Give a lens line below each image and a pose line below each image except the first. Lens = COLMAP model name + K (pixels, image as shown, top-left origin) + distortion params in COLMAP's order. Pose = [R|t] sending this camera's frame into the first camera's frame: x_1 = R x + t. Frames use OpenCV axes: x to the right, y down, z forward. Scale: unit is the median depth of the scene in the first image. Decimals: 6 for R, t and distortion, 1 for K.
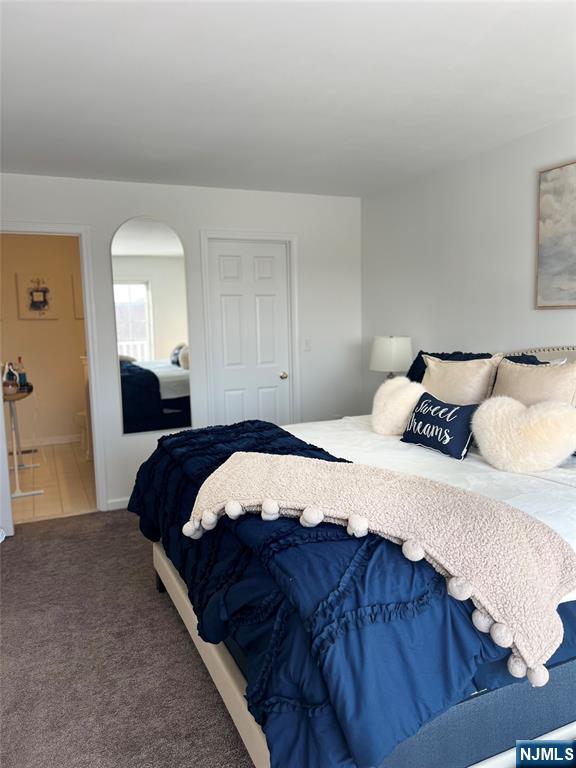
lens RADIAL K [[572.6, 0, 289.7], [0, 572.6, 381.0], [0, 0, 1]] dist [0.058417, -0.065907]
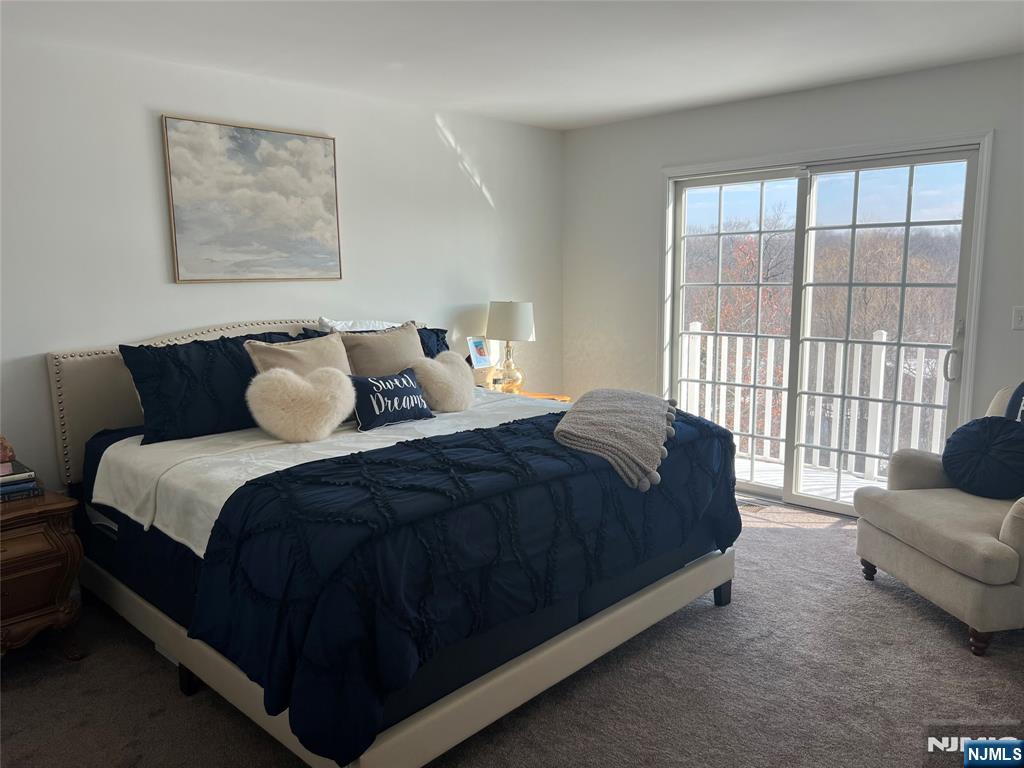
lens RADIAL K [[763.4, 0, 518.9], [0, 763.4, 380.0], [0, 0, 1]] dist [0.058417, -0.065907]
pose [[-0.382859, -0.102520, 0.918101, -0.827024], [0.122096, 0.979489, 0.160290, -0.111110], [-0.915703, 0.173465, -0.362489, 1.031704]]
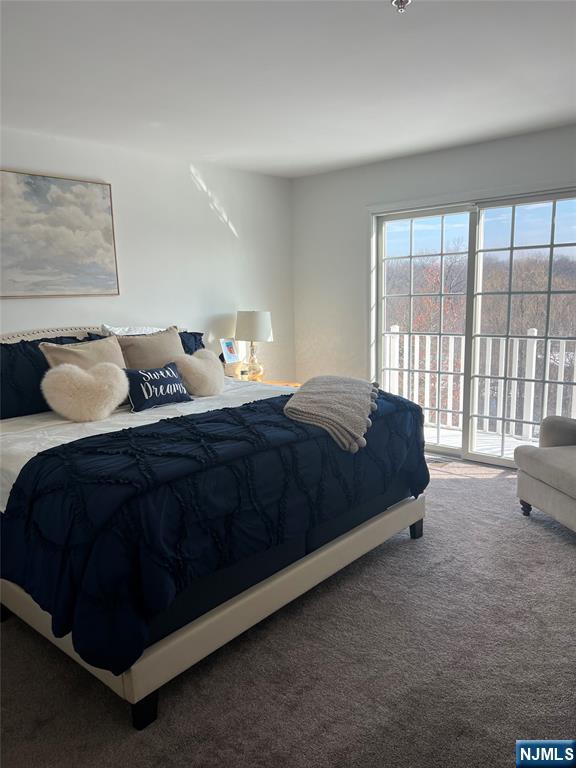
lens RADIAL K [[572.6, 0, 286.2], [0, 572.6, 385.6], [0, 0, 1]] dist [0.058417, -0.065907]
pose [[-0.416168, -0.113023, 0.902236, -0.804185], [0.136748, 0.973180, 0.184987, -0.096443], [-0.898946, 0.200365, -0.389551, 1.006704]]
